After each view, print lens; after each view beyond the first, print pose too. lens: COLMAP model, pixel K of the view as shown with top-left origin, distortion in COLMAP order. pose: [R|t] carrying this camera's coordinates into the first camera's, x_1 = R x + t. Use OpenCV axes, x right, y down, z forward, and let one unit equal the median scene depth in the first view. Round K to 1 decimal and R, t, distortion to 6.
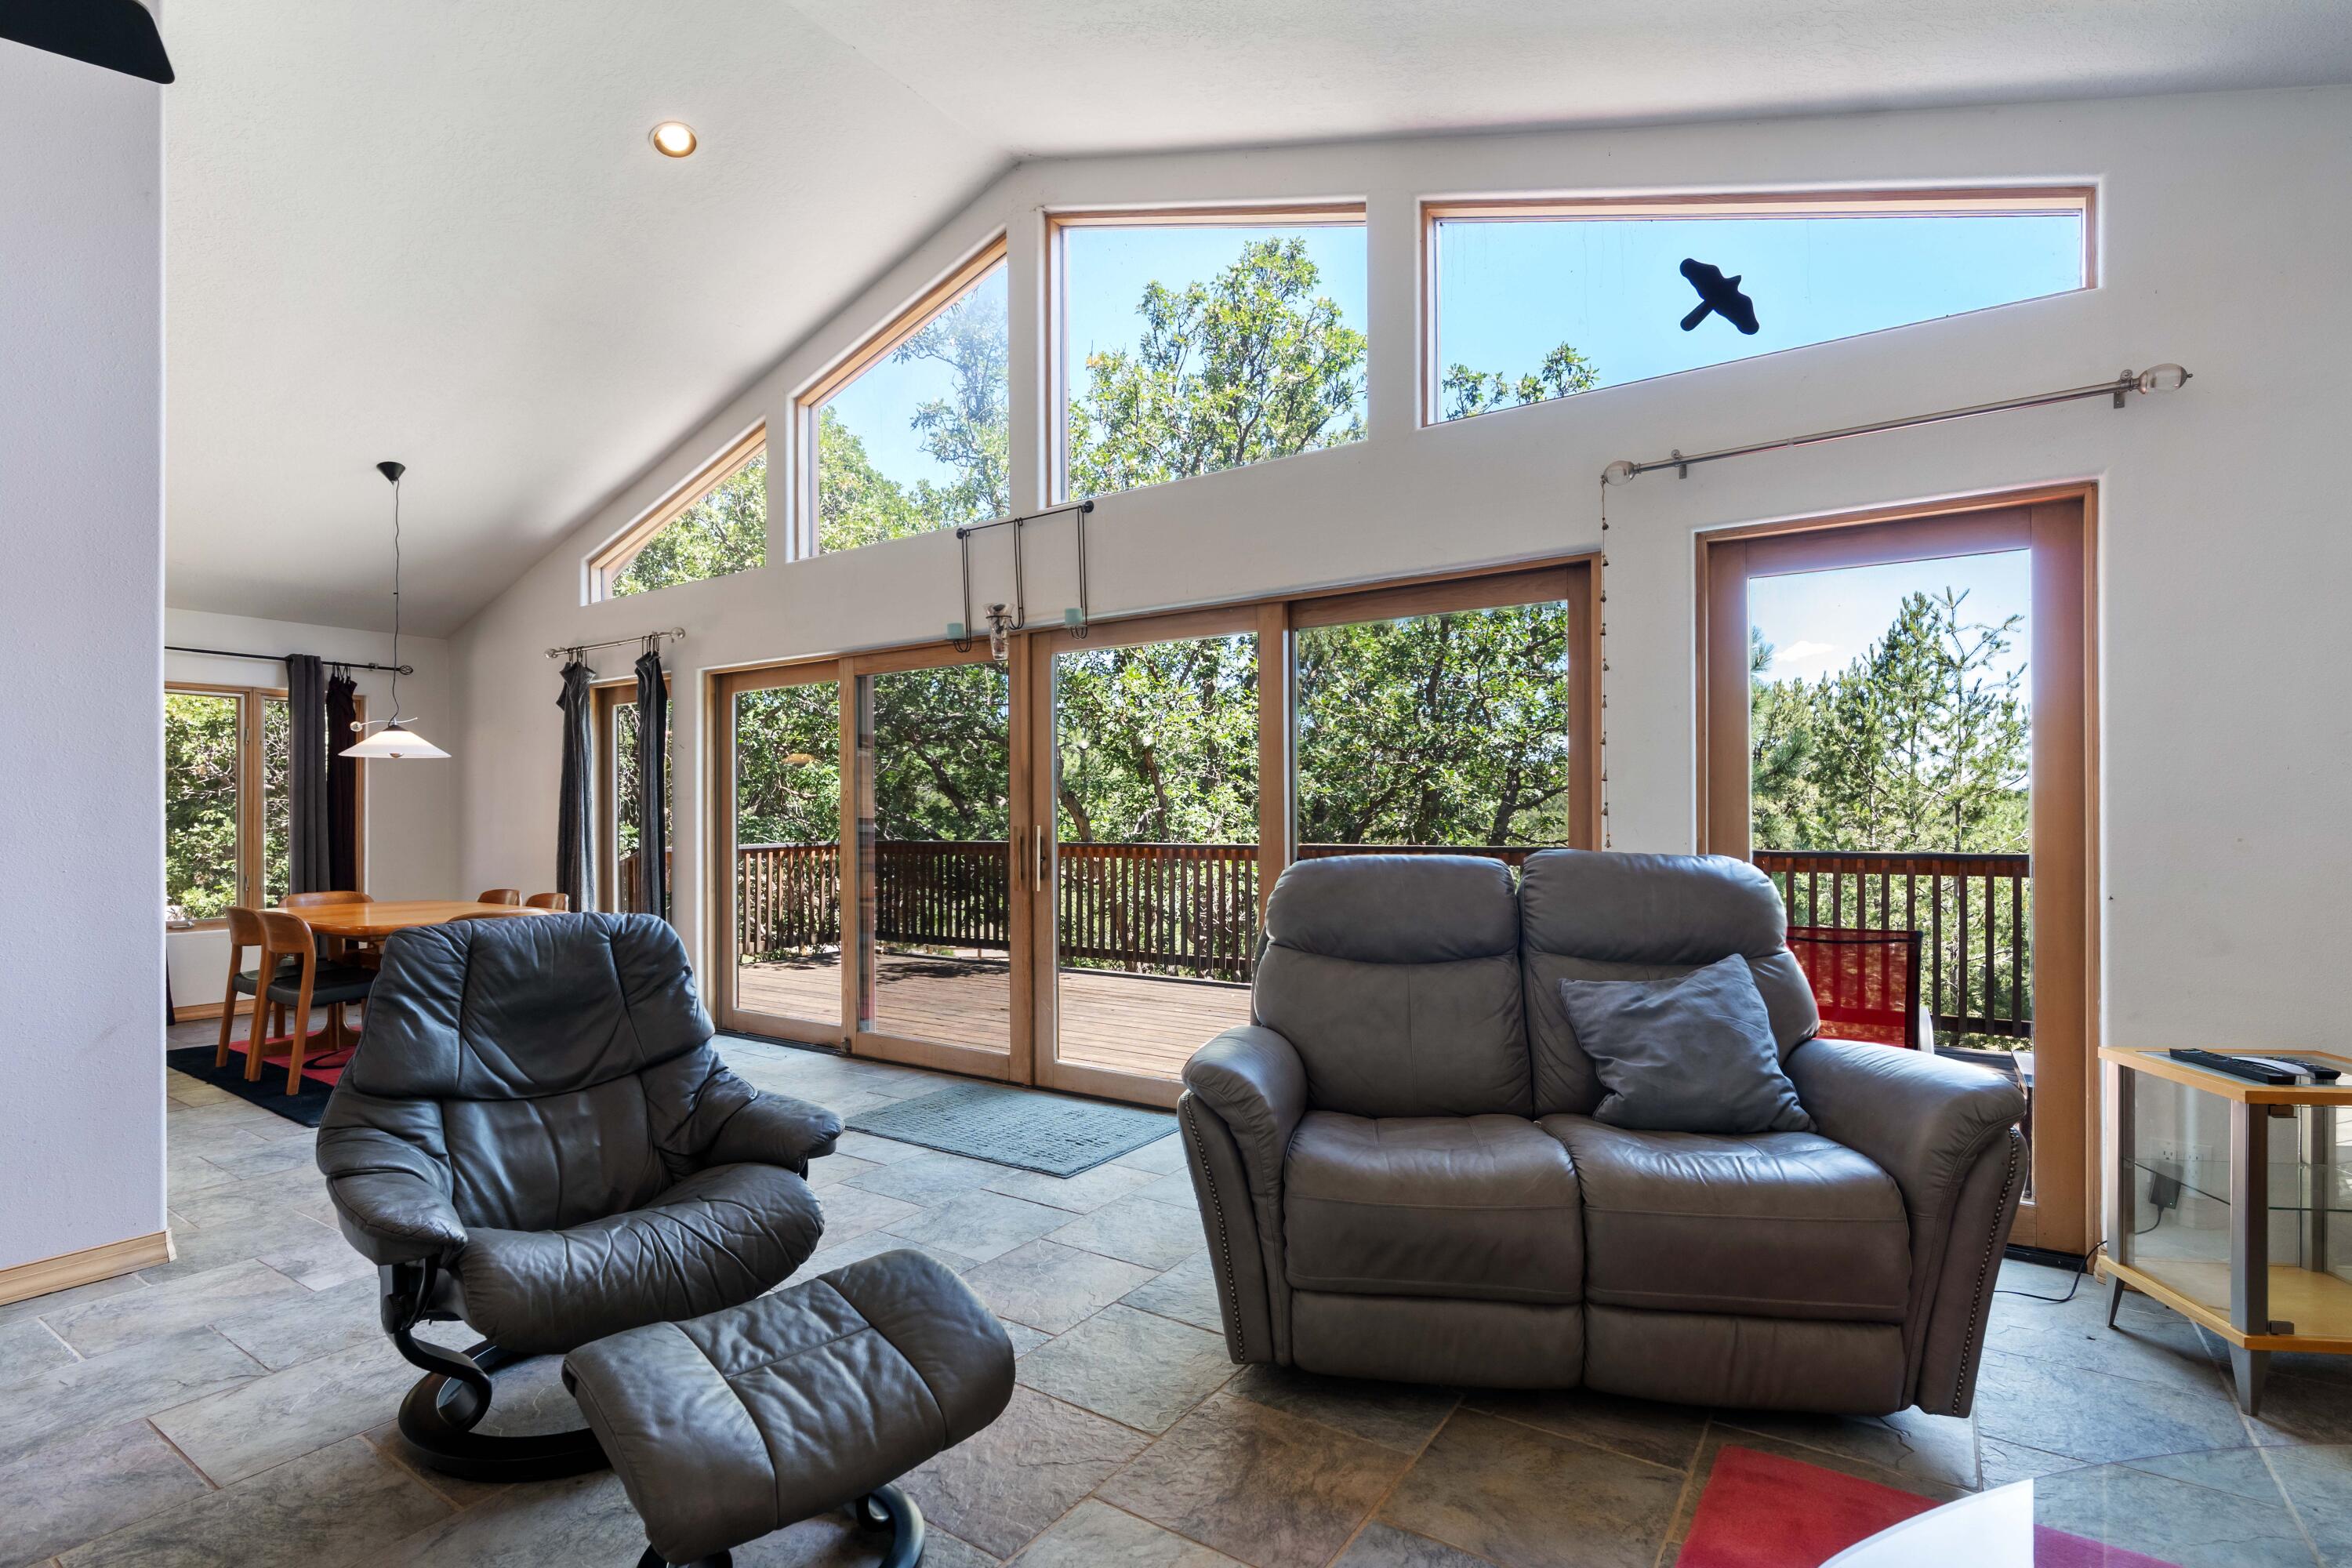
lens RADIAL K [[1082.3, 0, 1198.0], [0, 1082.3, 847.3], [0, 0, 1]] dist [-0.016094, 0.004433]
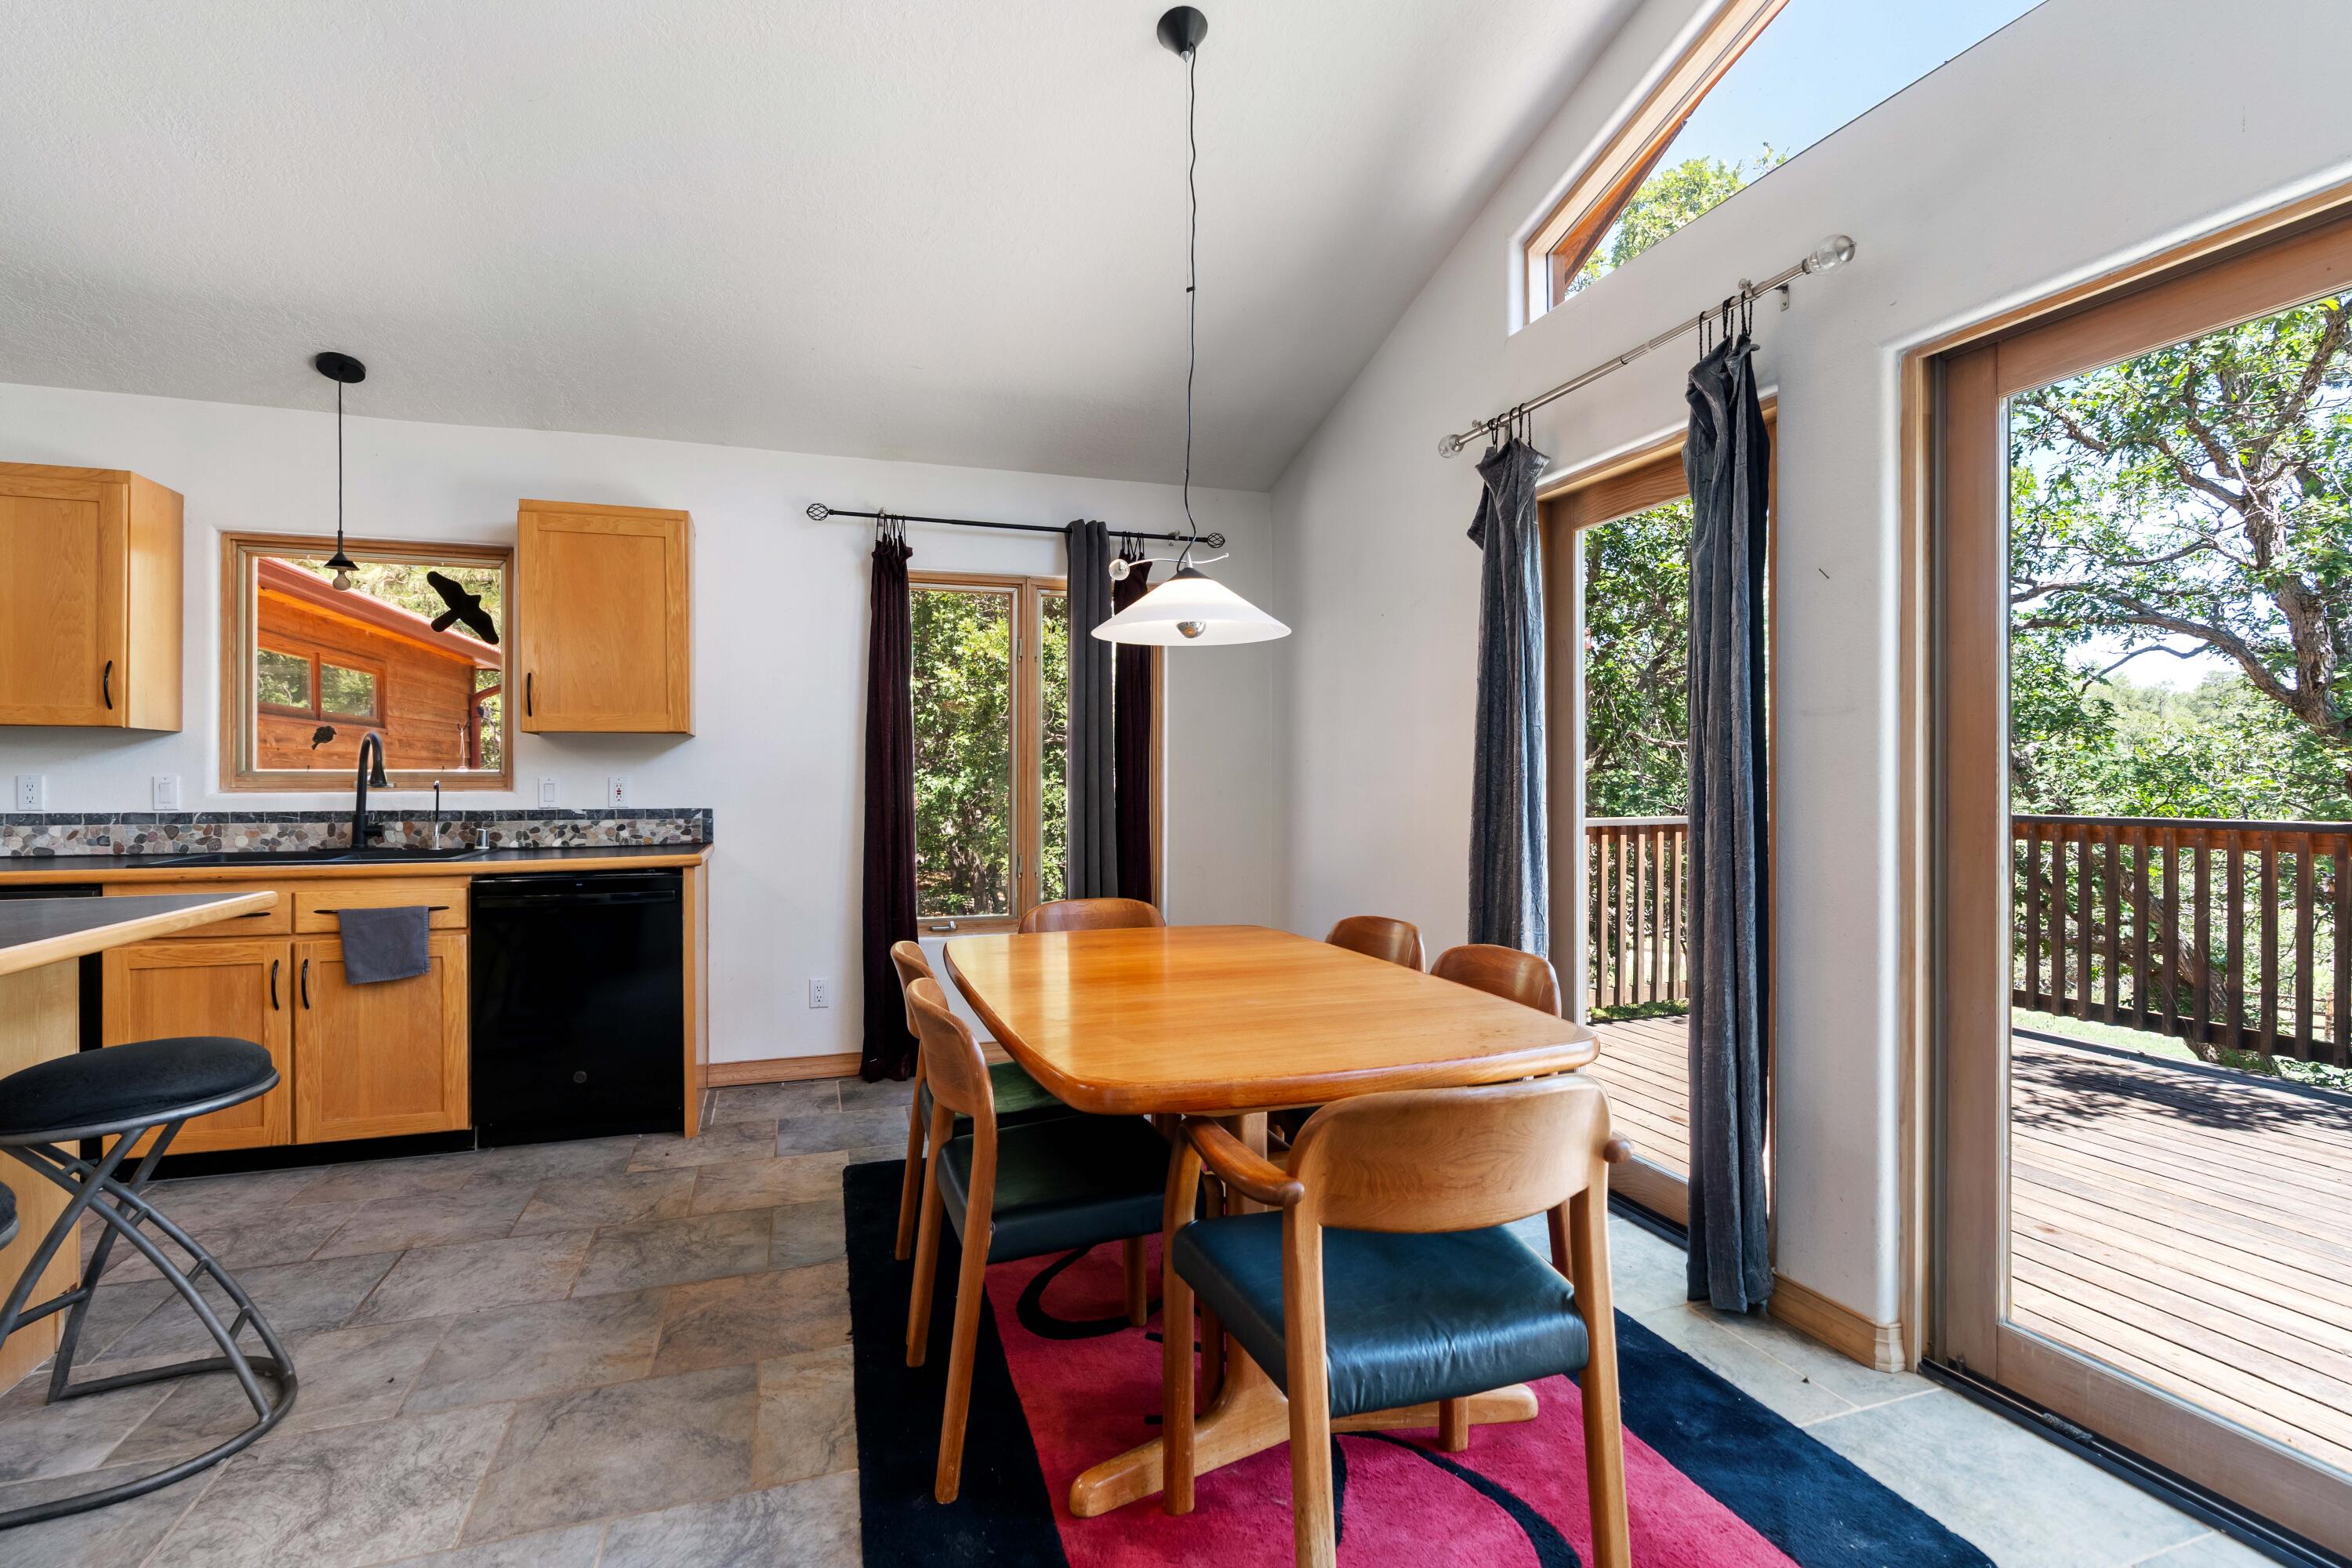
lens RADIAL K [[1082.3, 0, 1195.1], [0, 1082.3, 785.7], [0, 0, 1]] dist [-0.016094, 0.004433]
pose [[0.797794, 0.005761, -0.602902, -0.764043], [-0.018097, 0.999733, -0.014395, -0.020286], [0.602658, 0.022395, 0.797685, 1.032625]]
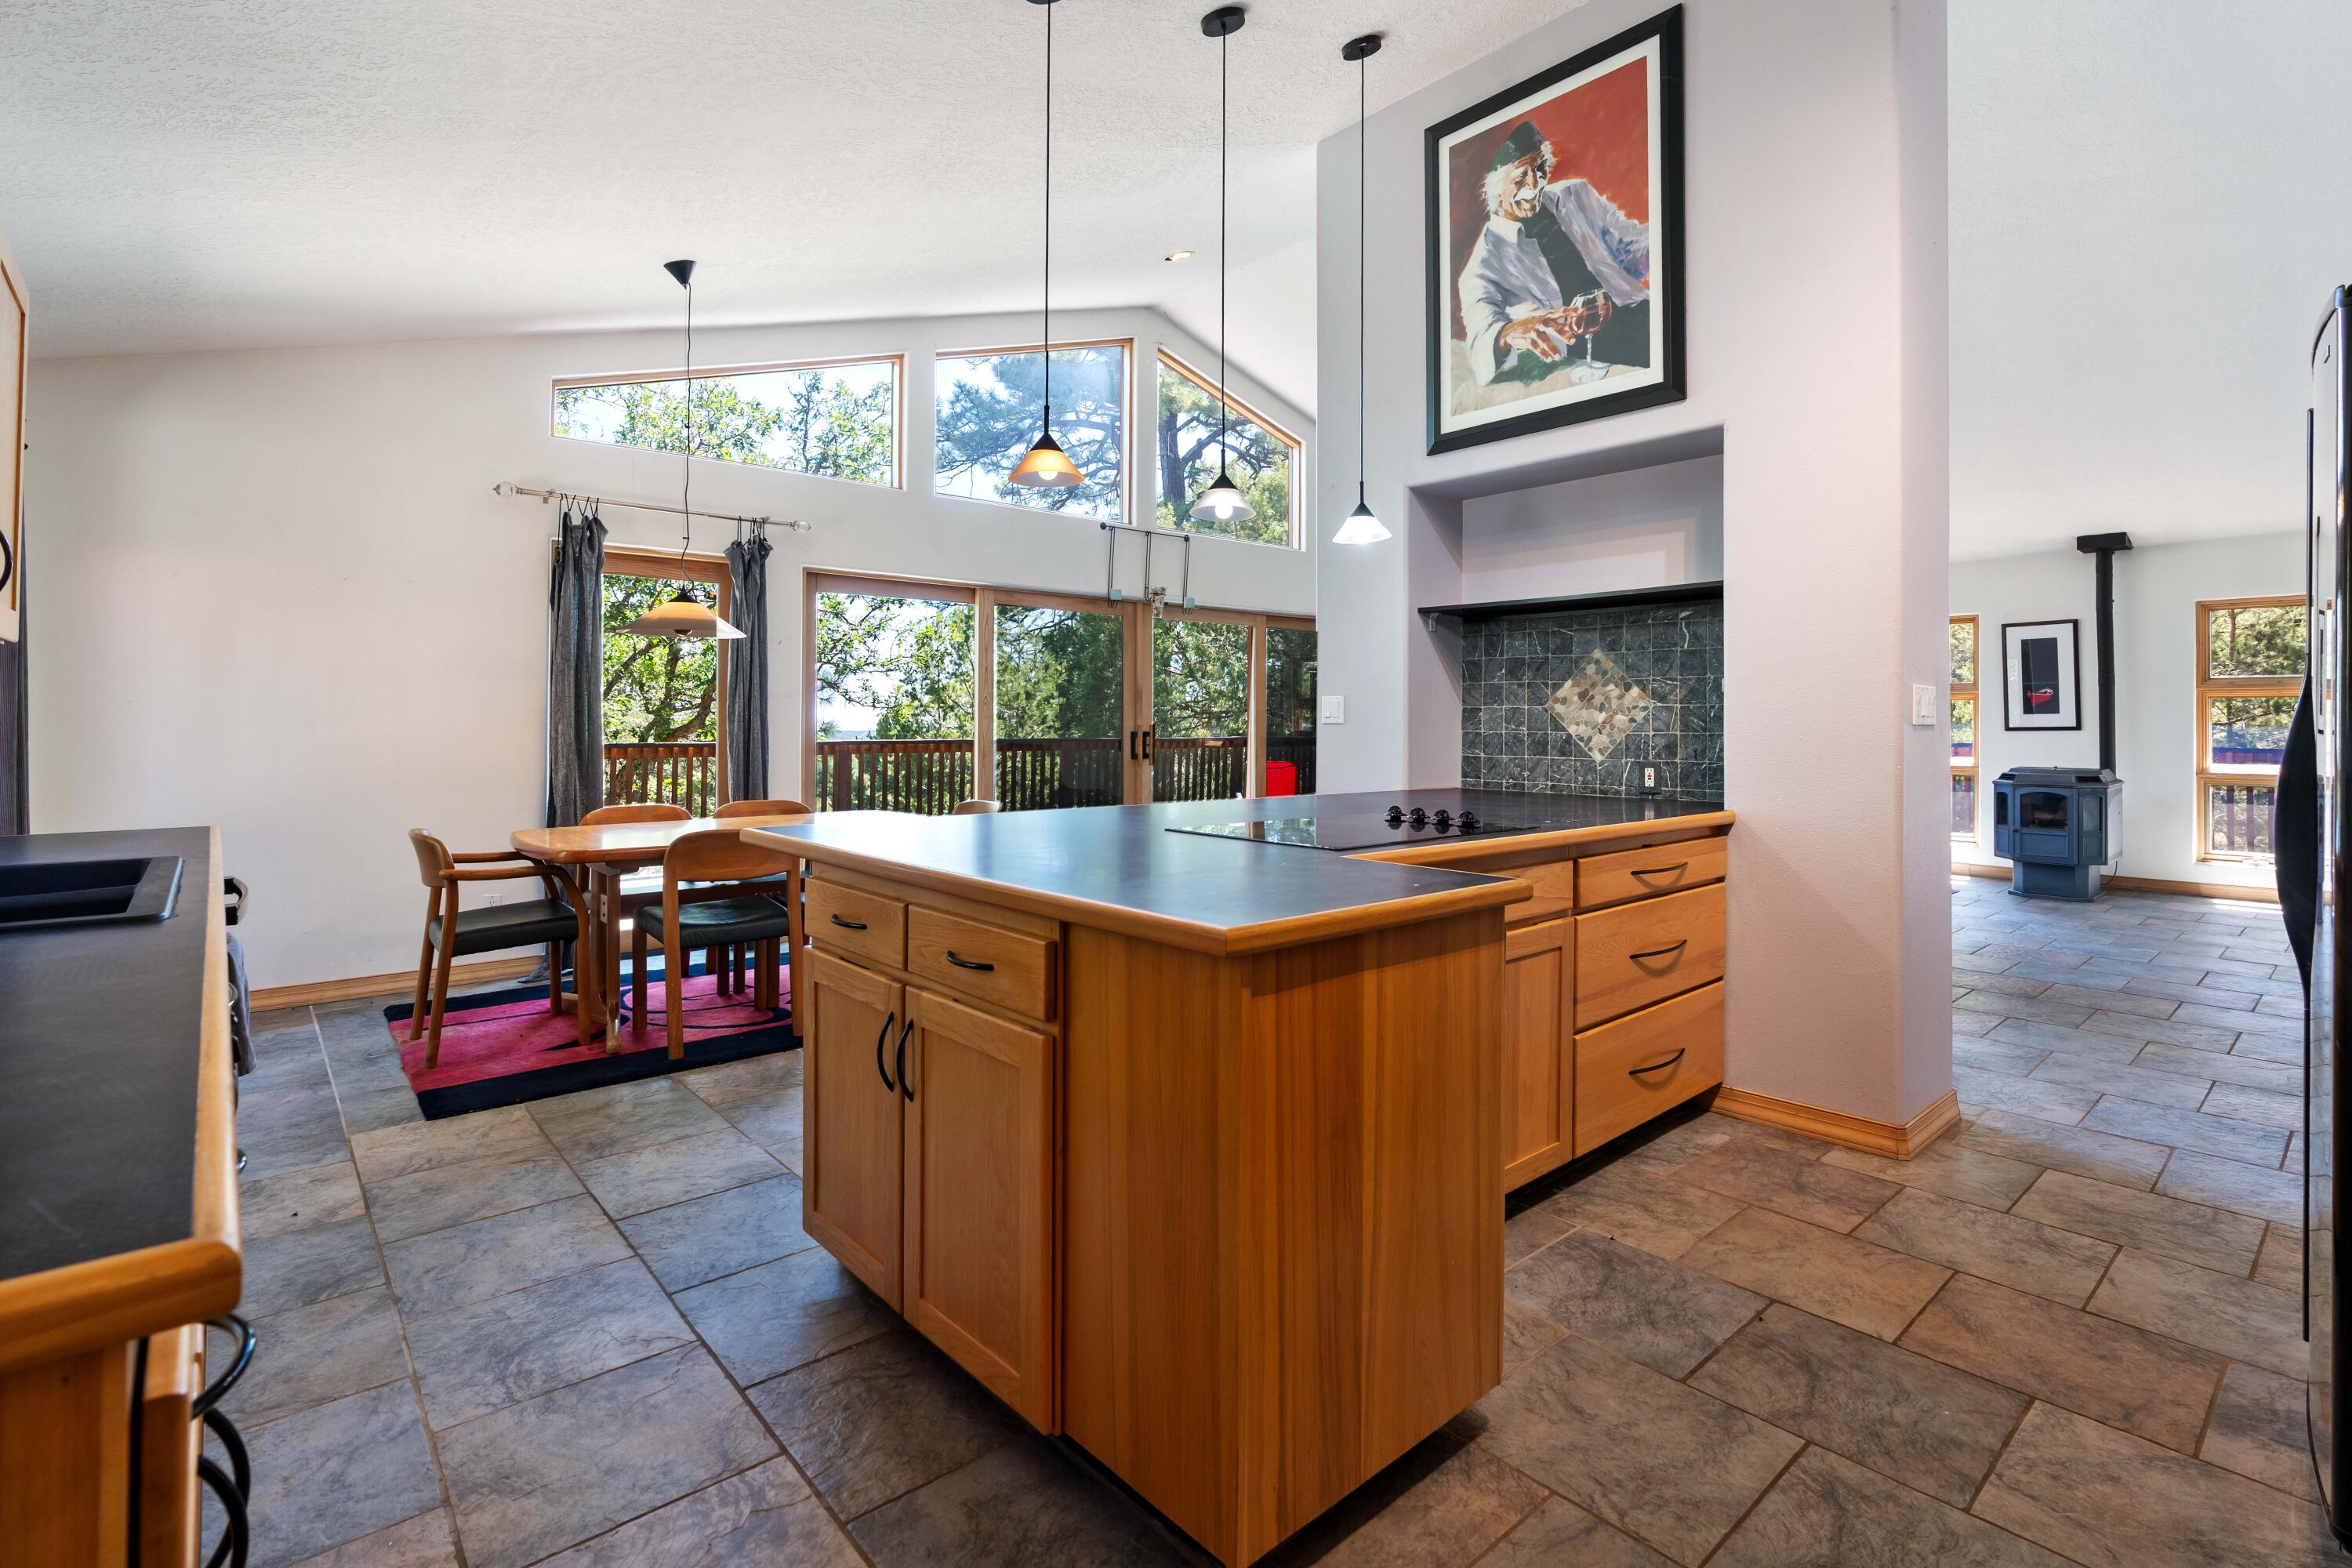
lens RADIAL K [[1082.3, 0, 1168.9], [0, 1082.3, 711.5], [0, 0, 1]] dist [-0.016094, 0.004433]
pose [[0.280566, 0.013788, 0.959736, -2.328825], [0.022113, 0.999539, -0.020824, -0.006604], [-0.959580, 0.027066, 0.280131, 0.731993]]
